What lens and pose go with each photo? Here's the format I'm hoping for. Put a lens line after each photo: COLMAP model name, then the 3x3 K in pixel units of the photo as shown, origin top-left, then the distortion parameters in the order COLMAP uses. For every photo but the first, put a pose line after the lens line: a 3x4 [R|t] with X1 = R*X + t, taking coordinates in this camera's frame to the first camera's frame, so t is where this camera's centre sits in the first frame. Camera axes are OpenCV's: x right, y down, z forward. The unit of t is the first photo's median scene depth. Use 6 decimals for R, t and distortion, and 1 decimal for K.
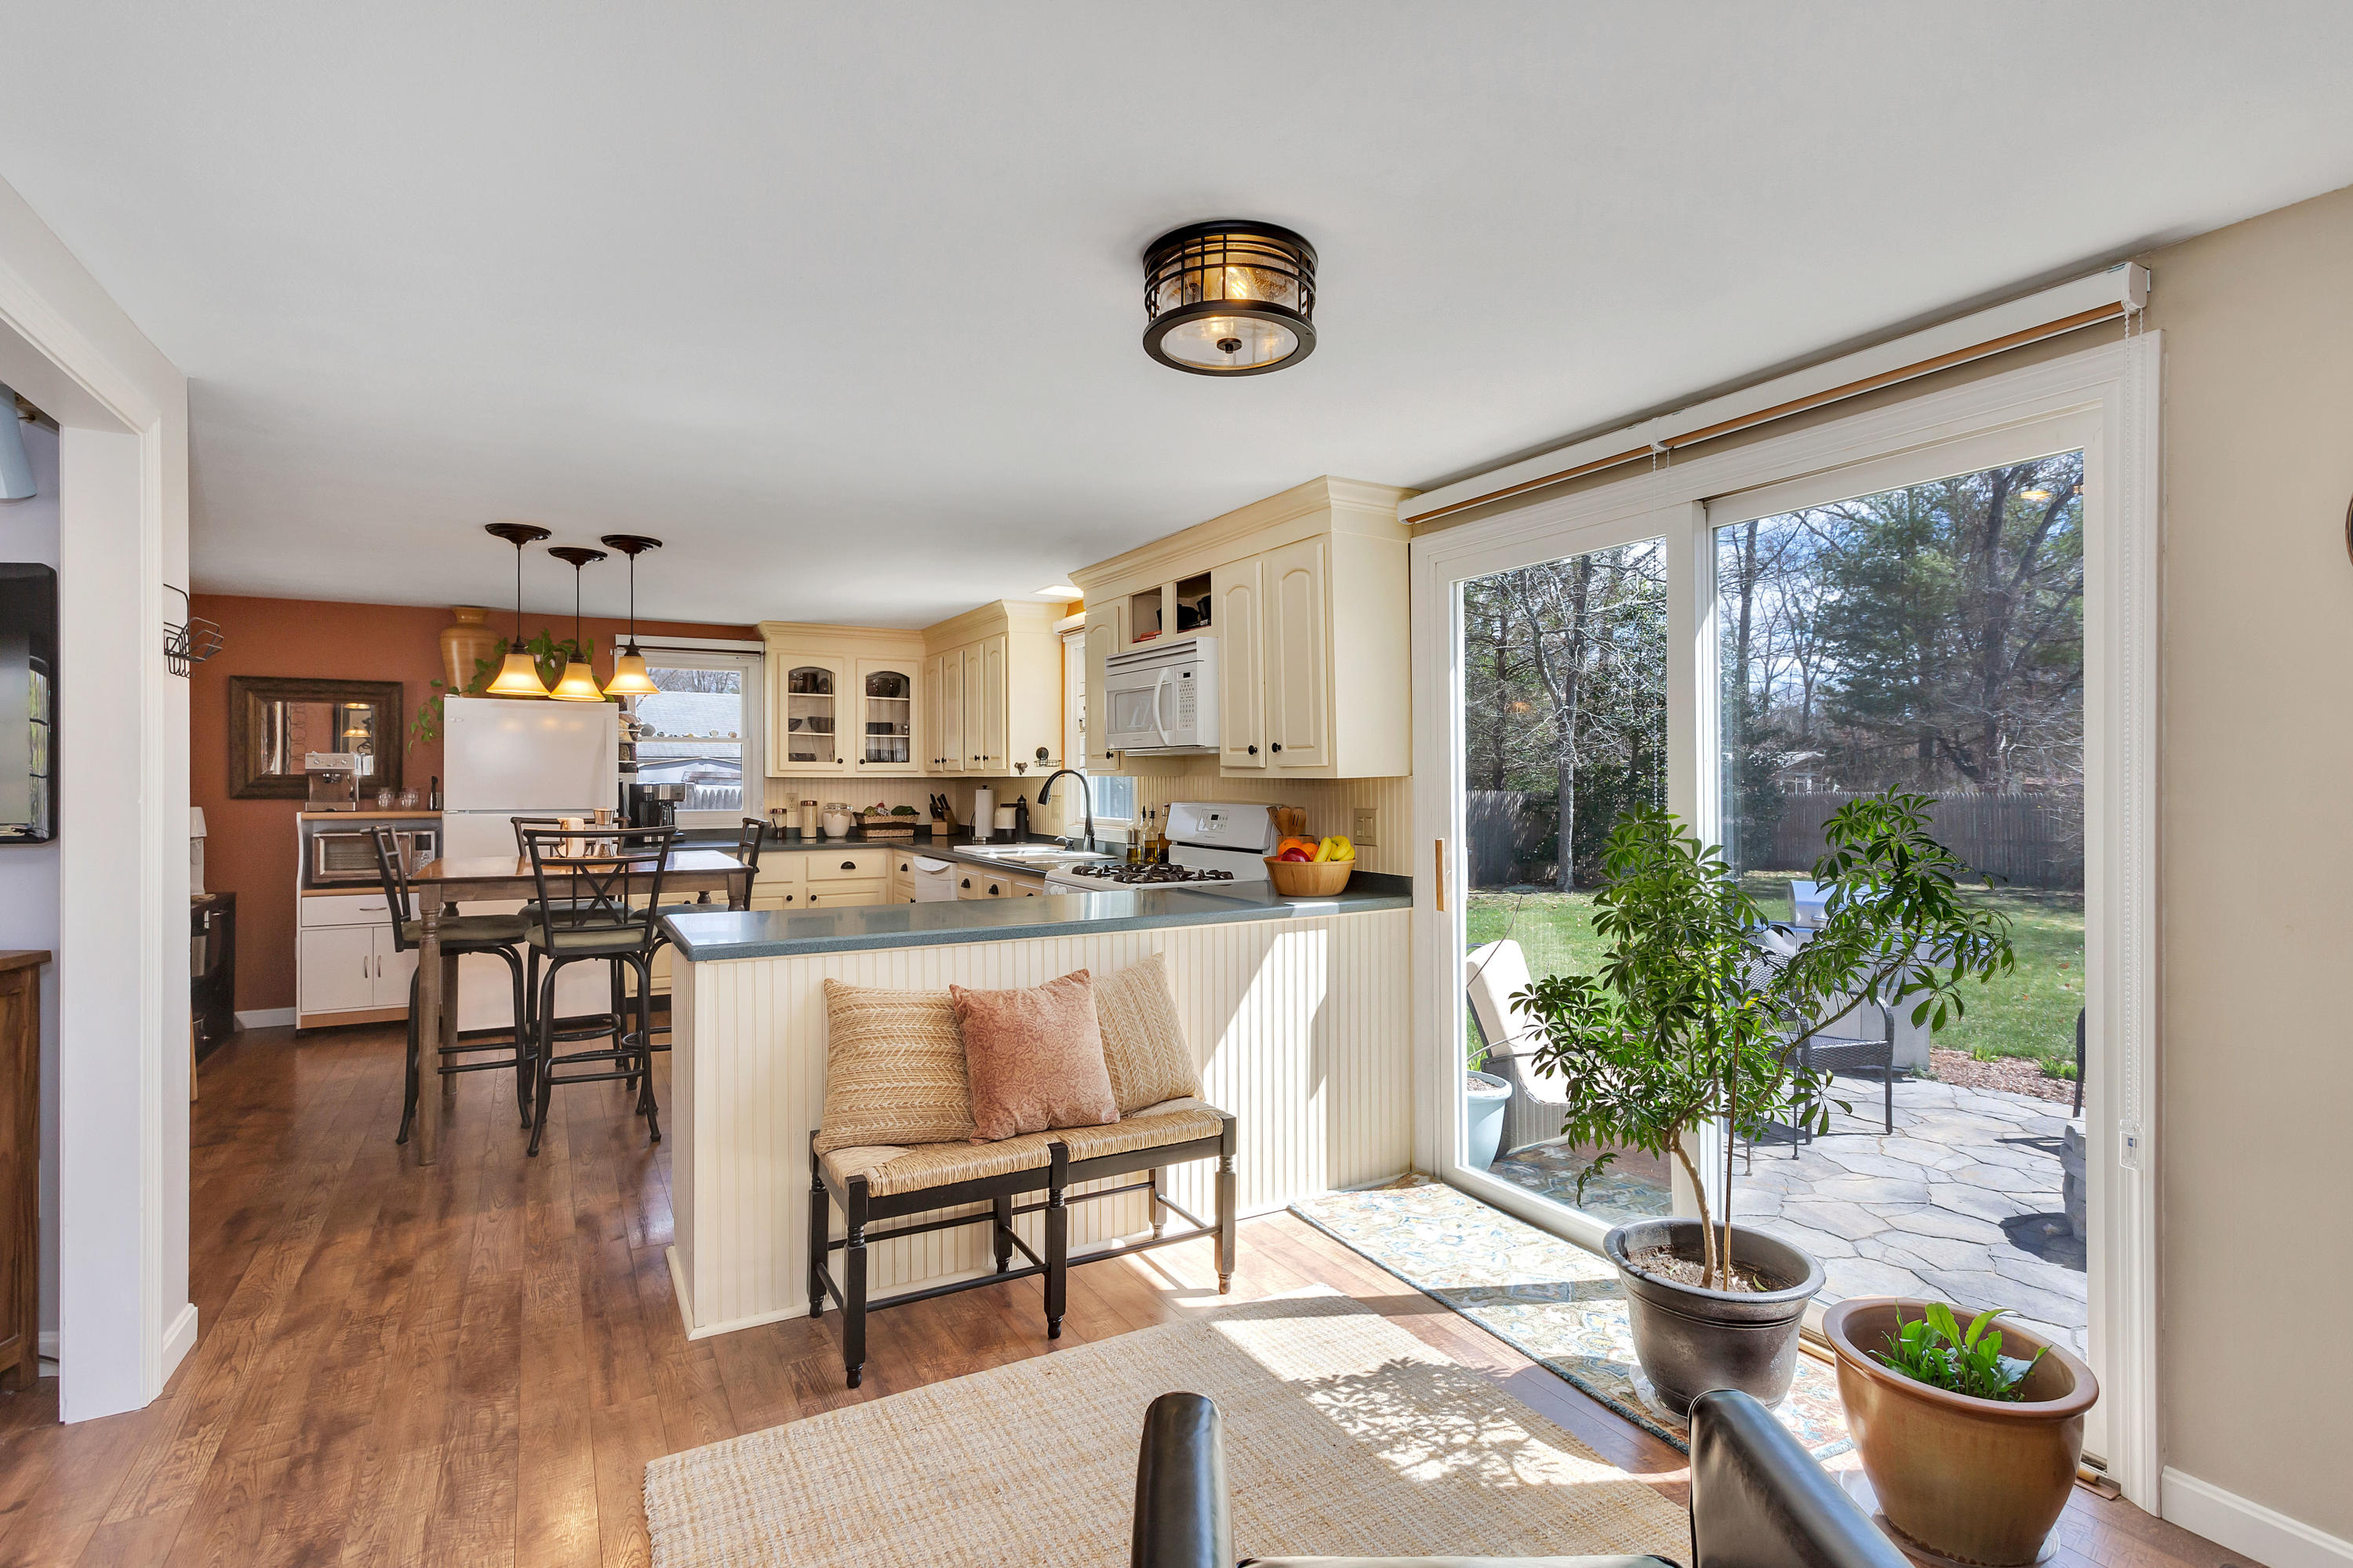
lens RADIAL K [[1133.9, 0, 1170.1], [0, 1133.9, 786.6], [0, 0, 1]] dist [-0.001385, 0.004206]
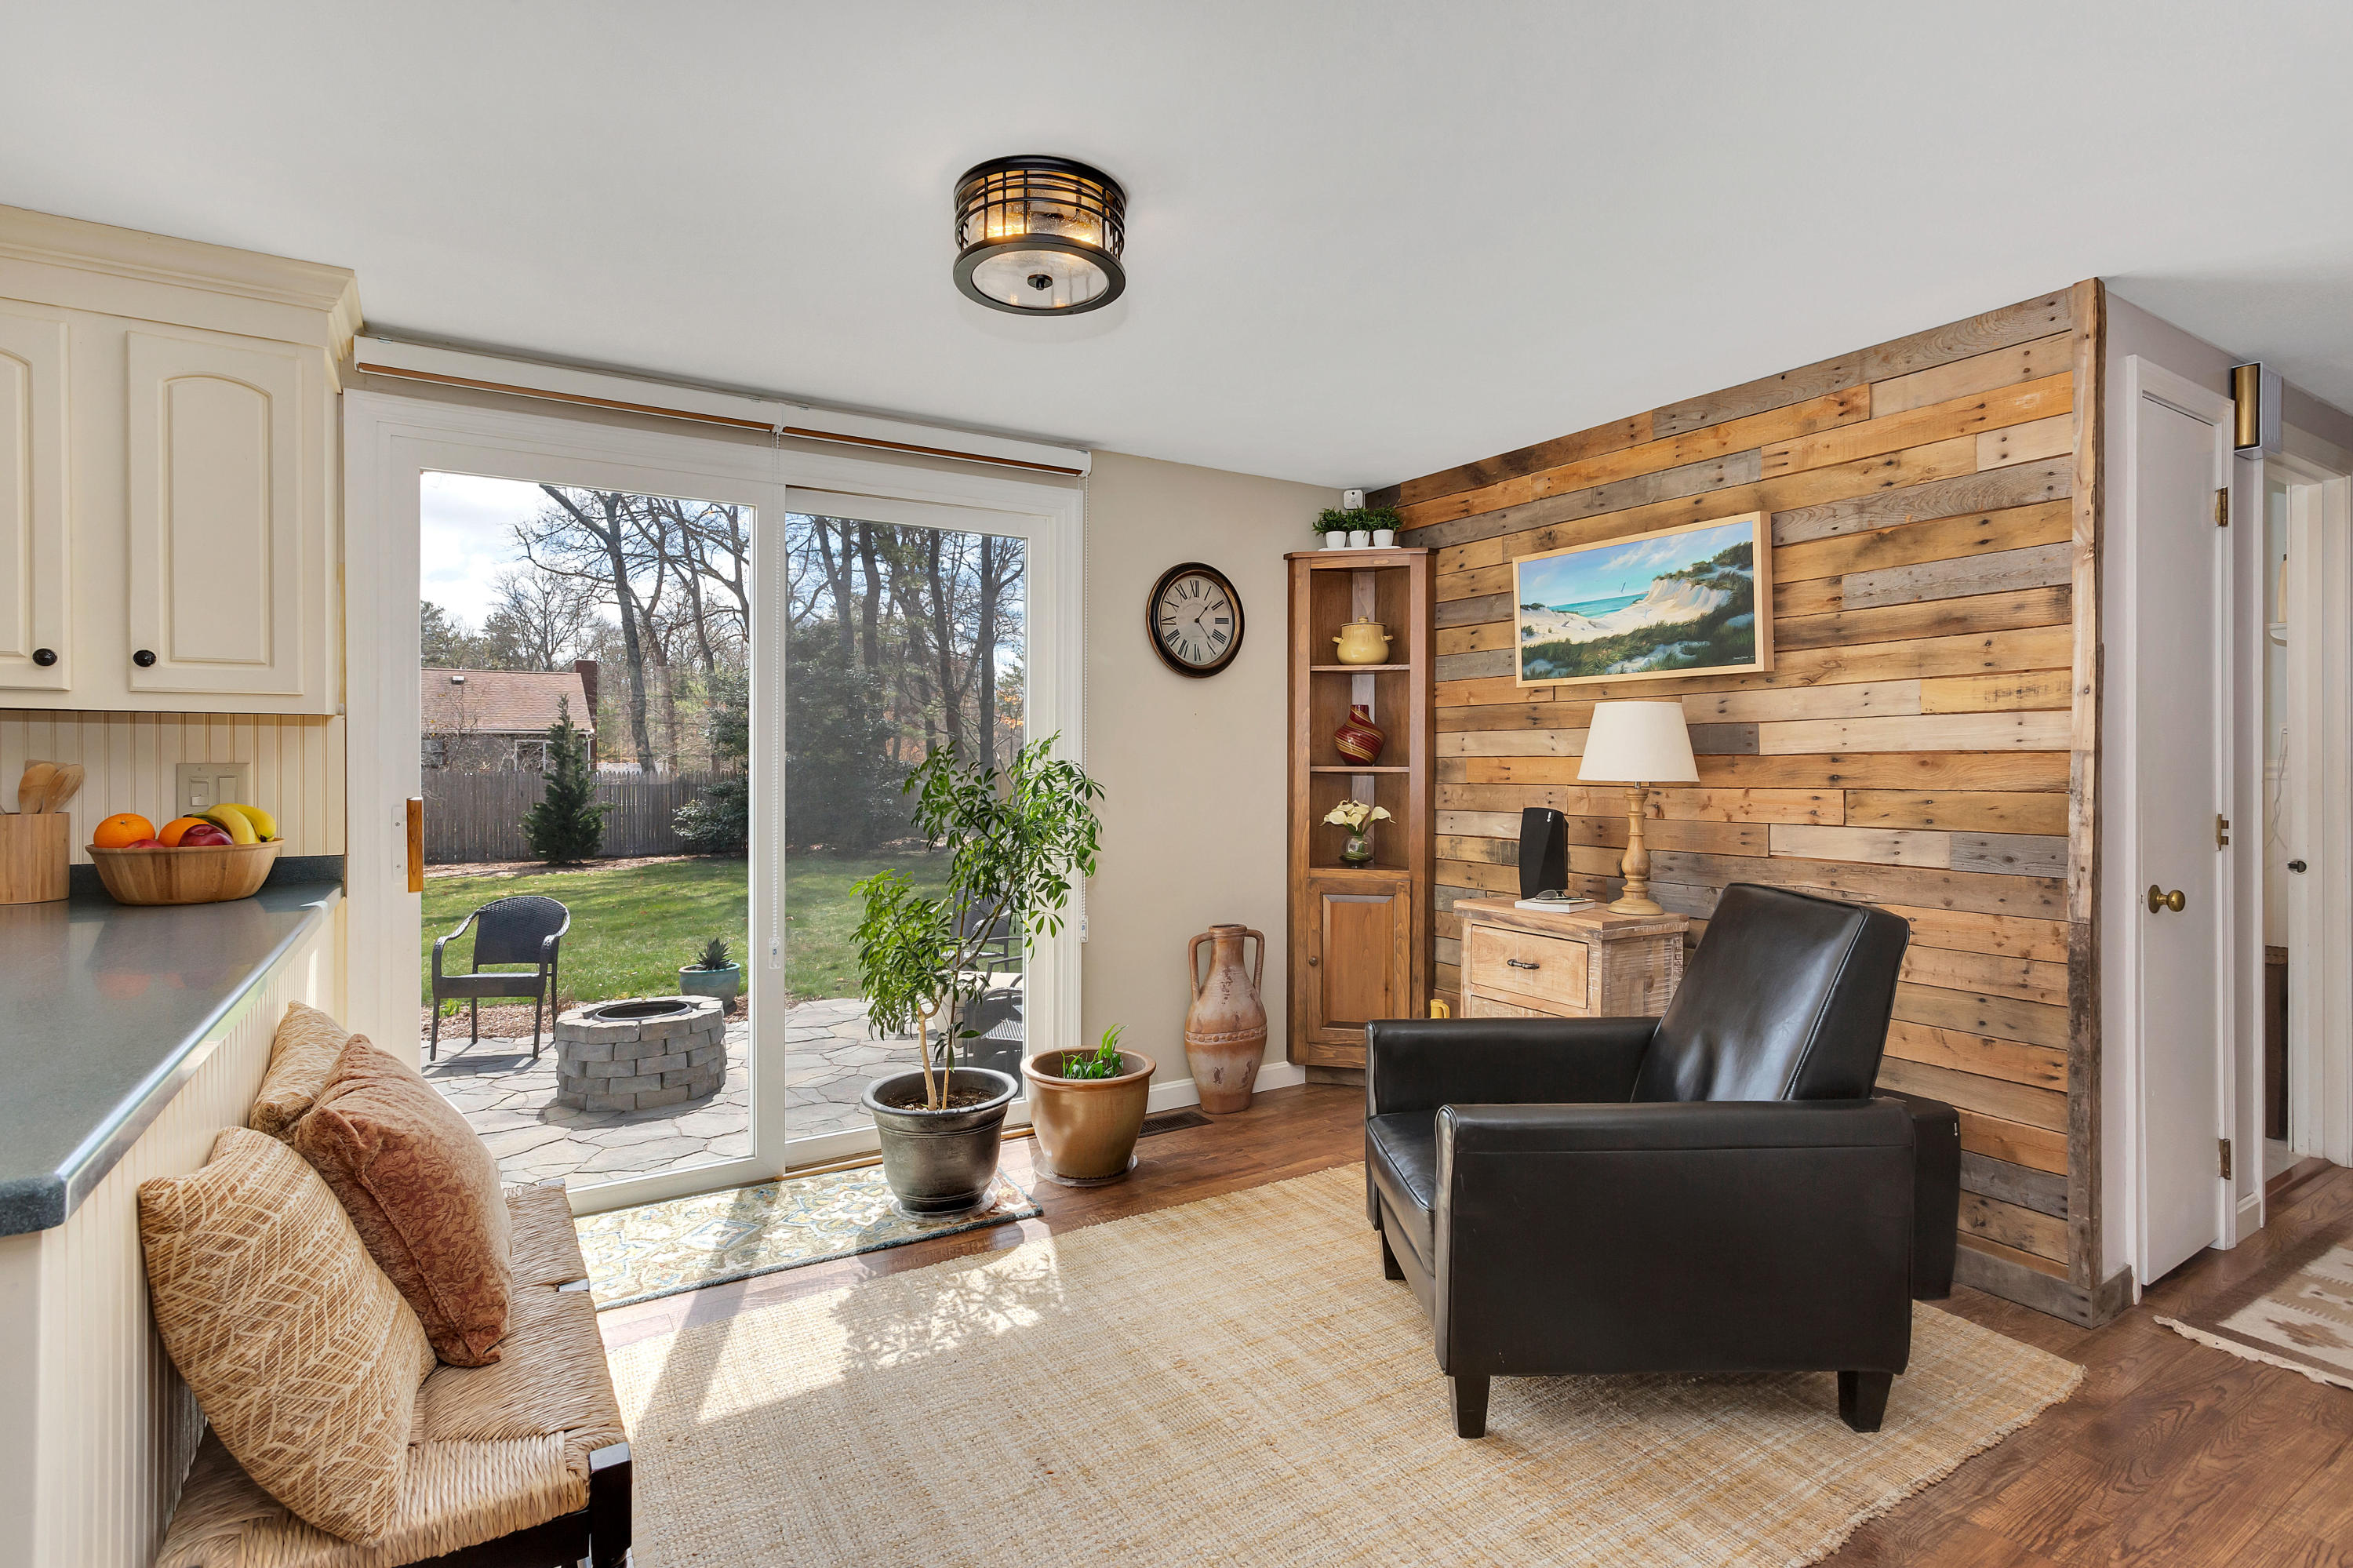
lens RADIAL K [[1133.9, 0, 1165.5], [0, 1133.9, 753.1], [0, 0, 1]] dist [-0.001385, 0.004206]
pose [[-0.054062, 0.007563, 0.998509, -0.298931], [0.004340, 0.999964, -0.007339, 0.012184], [-0.998528, 0.003937, -0.054093, 0.289701]]
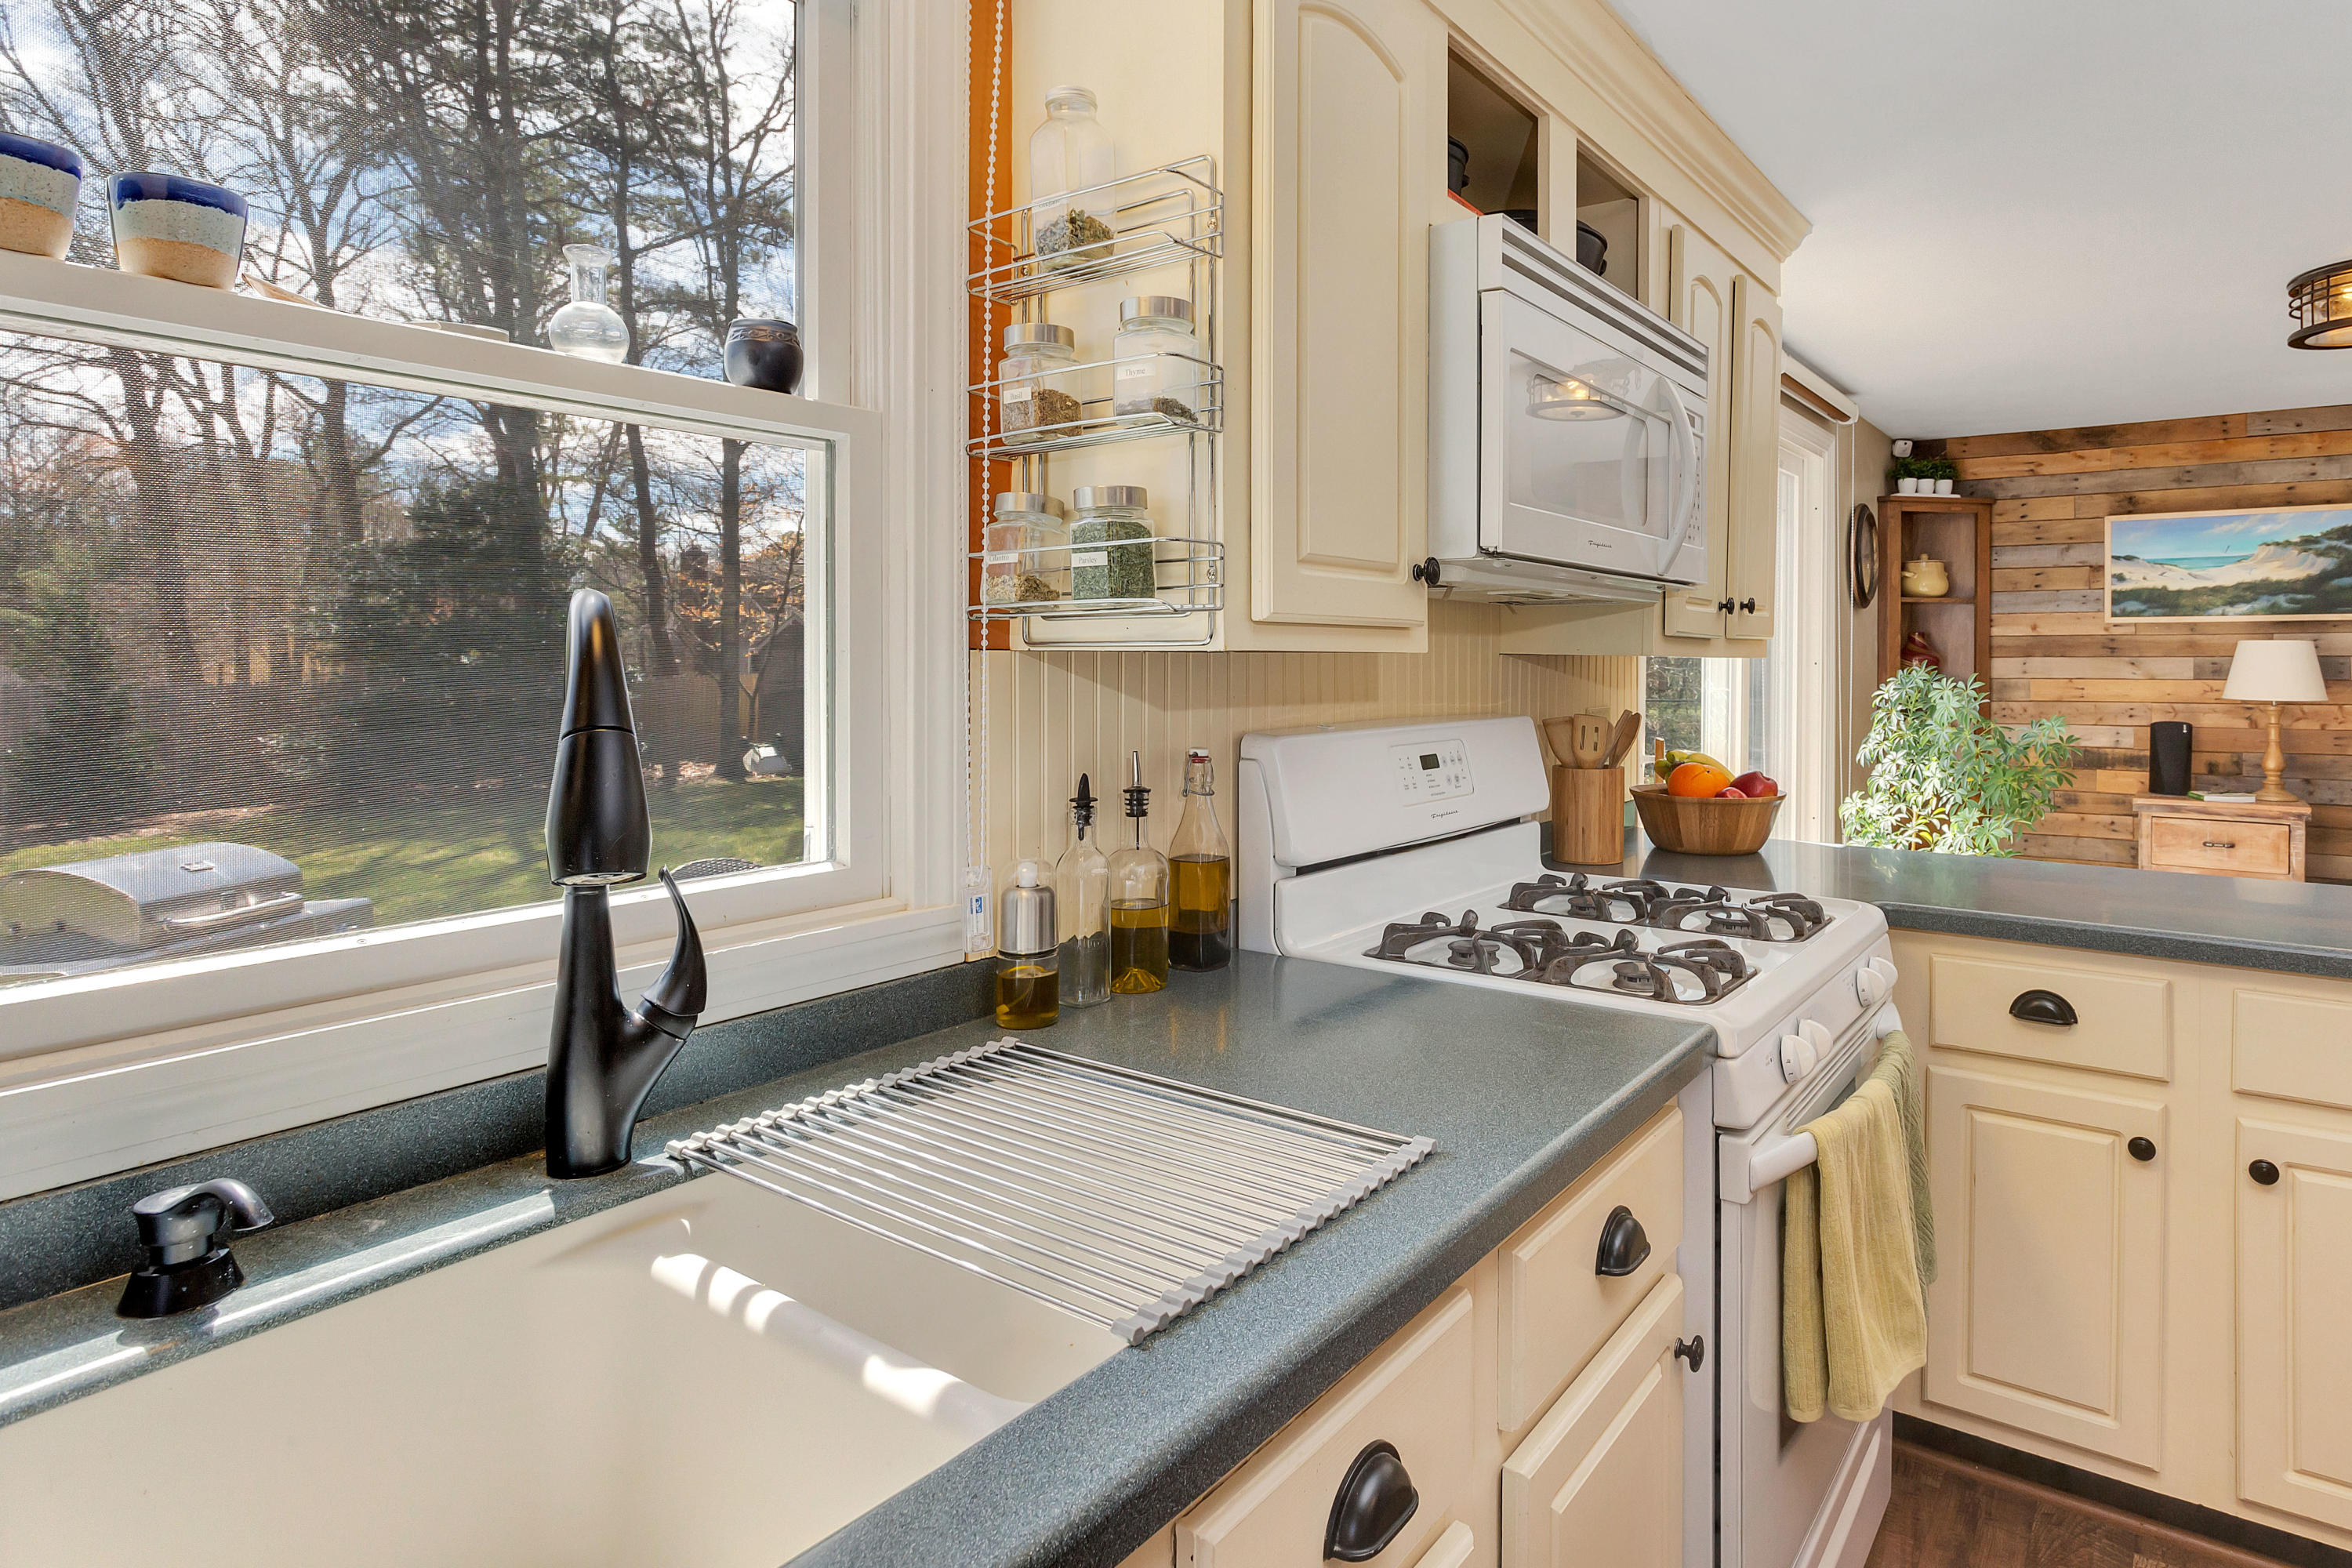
lens RADIAL K [[1299.5, 0, 1328.3], [0, 1299.5, 645.2], [0, 0, 1]] dist [-0.001241, 0.001009]
pose [[-0.456949, 0.009228, 0.889445, -0.232721], [0.004735, 0.999957, -0.007942, -0.005963], [-0.889480, 0.000582, -0.456973, 0.863462]]
